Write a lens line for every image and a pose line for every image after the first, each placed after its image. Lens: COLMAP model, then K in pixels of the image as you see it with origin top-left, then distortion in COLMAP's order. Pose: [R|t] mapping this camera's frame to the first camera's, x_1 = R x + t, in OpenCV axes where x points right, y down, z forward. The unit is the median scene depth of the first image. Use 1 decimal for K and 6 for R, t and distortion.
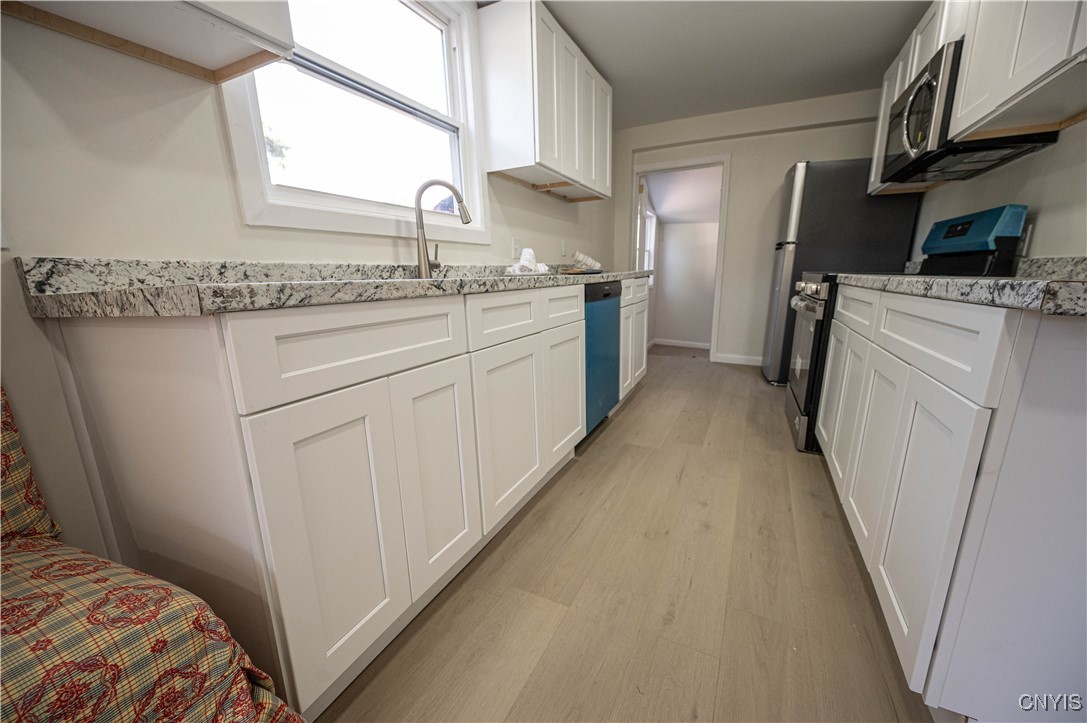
lens RADIAL K [[432.5, 0, 547.9], [0, 432.5, 367.3], [0, 0, 1]] dist [0.000972, 0.000060]
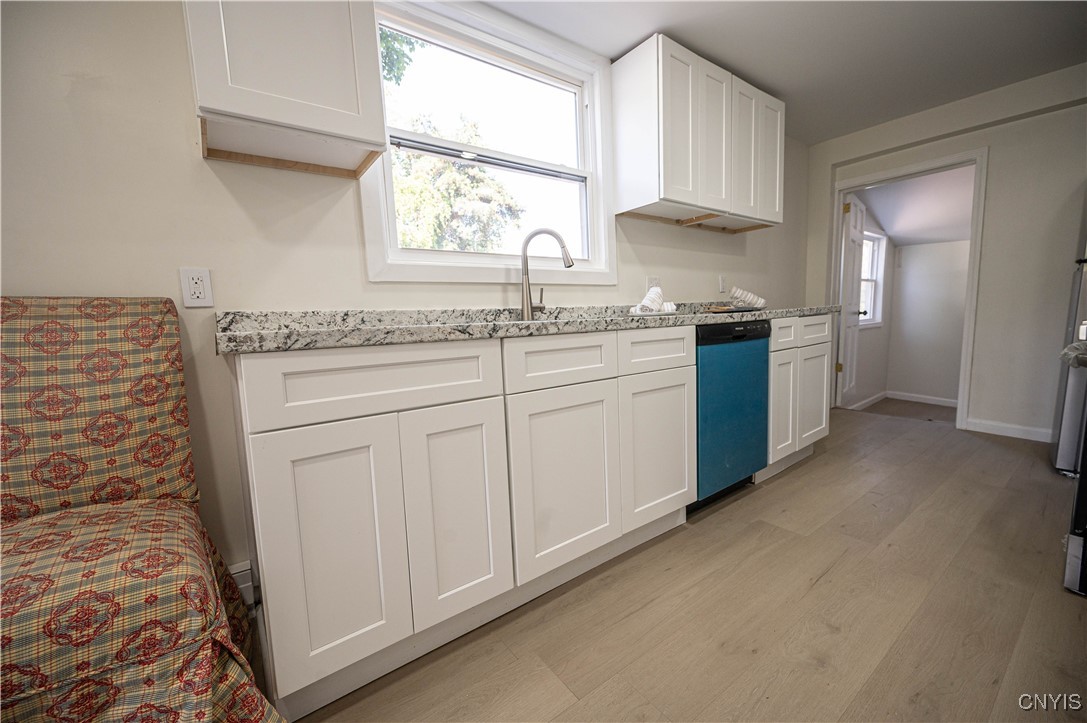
lens RADIAL K [[433.5, 0, 543.5], [0, 433.5, 361.5], [0, 0, 1]] dist [-0.000777, -0.000180]
pose [[0.882959, 0.038084, -0.467903, 0.307463], [-0.083258, 0.993608, -0.076238, -0.035115], [0.462008, 0.106272, 0.880486, 0.118409]]
